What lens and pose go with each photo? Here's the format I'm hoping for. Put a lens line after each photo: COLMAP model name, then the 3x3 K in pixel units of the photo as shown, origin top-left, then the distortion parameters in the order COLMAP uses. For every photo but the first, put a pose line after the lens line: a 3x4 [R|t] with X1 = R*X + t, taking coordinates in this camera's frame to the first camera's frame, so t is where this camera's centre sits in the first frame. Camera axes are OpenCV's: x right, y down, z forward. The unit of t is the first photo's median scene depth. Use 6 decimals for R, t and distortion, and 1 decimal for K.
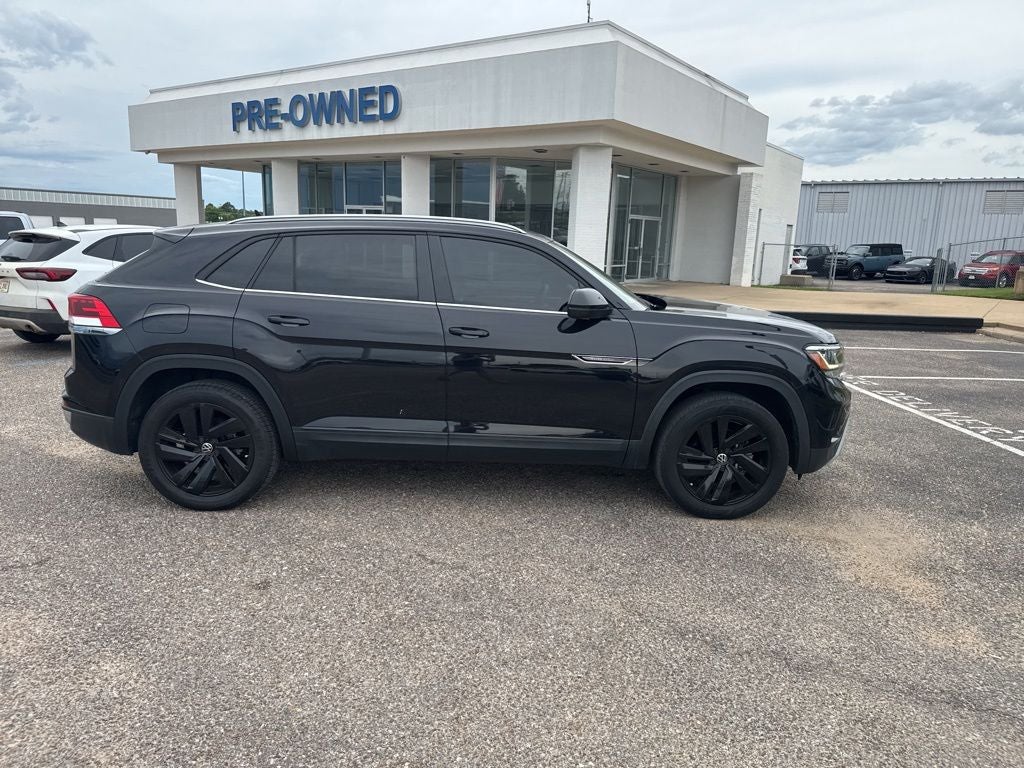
lens RADIAL K [[720.0, 0, 507.3], [0, 720.0, 386.7], [0, 0, 1]] dist [0.041901, -0.065089]
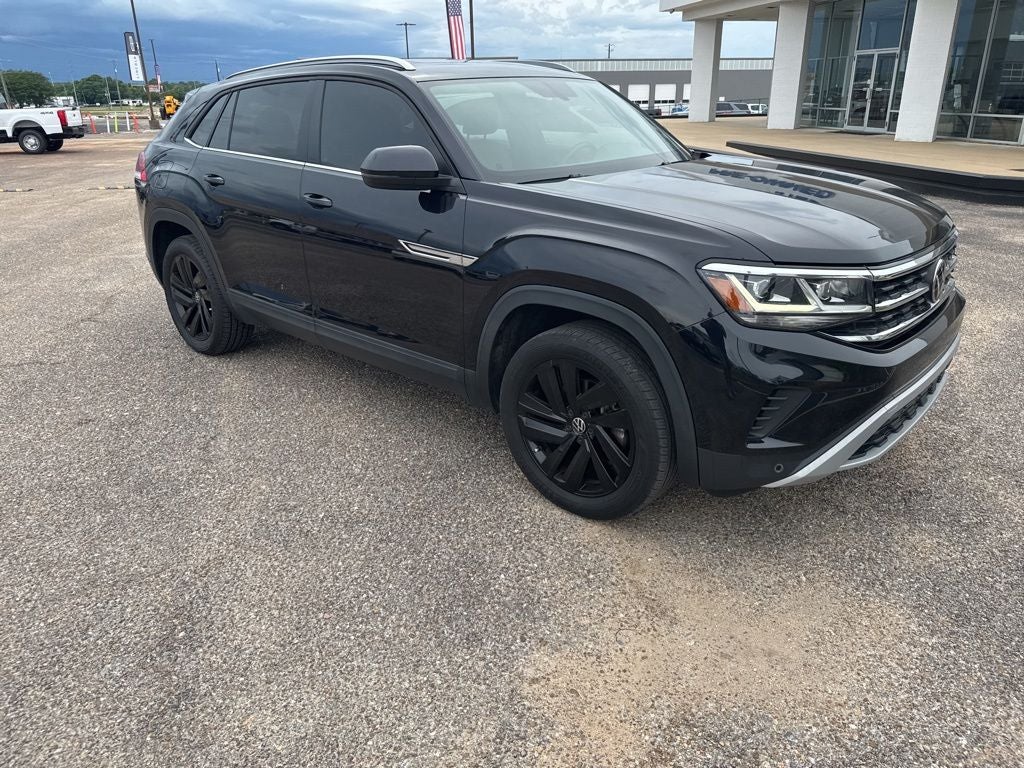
lens RADIAL K [[723.6, 0, 508.1], [0, 723.6, 382.7], [0, 0, 1]] dist [0.014084, -0.024472]
pose [[0.726160, 0.215073, -0.653020, 0.450598], [-0.101515, 0.972942, 0.207554, -0.043954], [0.679989, -0.084426, 0.728345, 0.335925]]
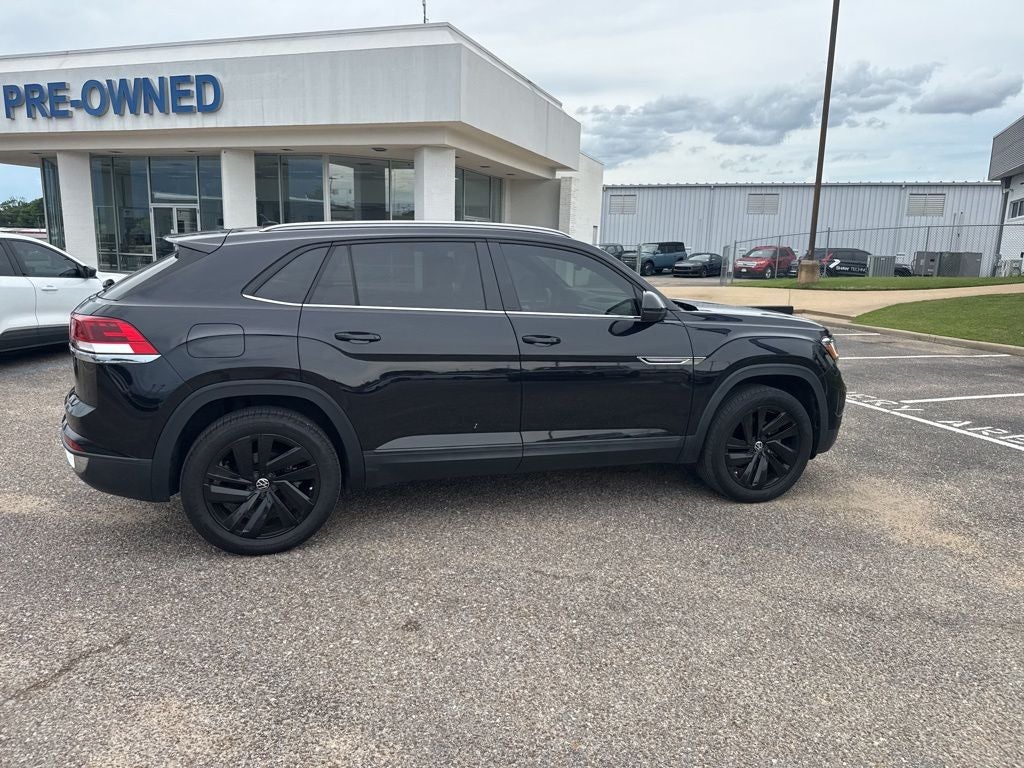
lens RADIAL K [[723.6, 0, 508.1], [0, 723.6, 382.7], [0, 0, 1]] dist [0.014084, -0.024472]
pose [[0.959234, -0.062113, 0.275704, -0.241201], [0.063329, 0.997983, 0.004497, -0.016029], [-0.275427, 0.013146, 0.961232, 0.042103]]
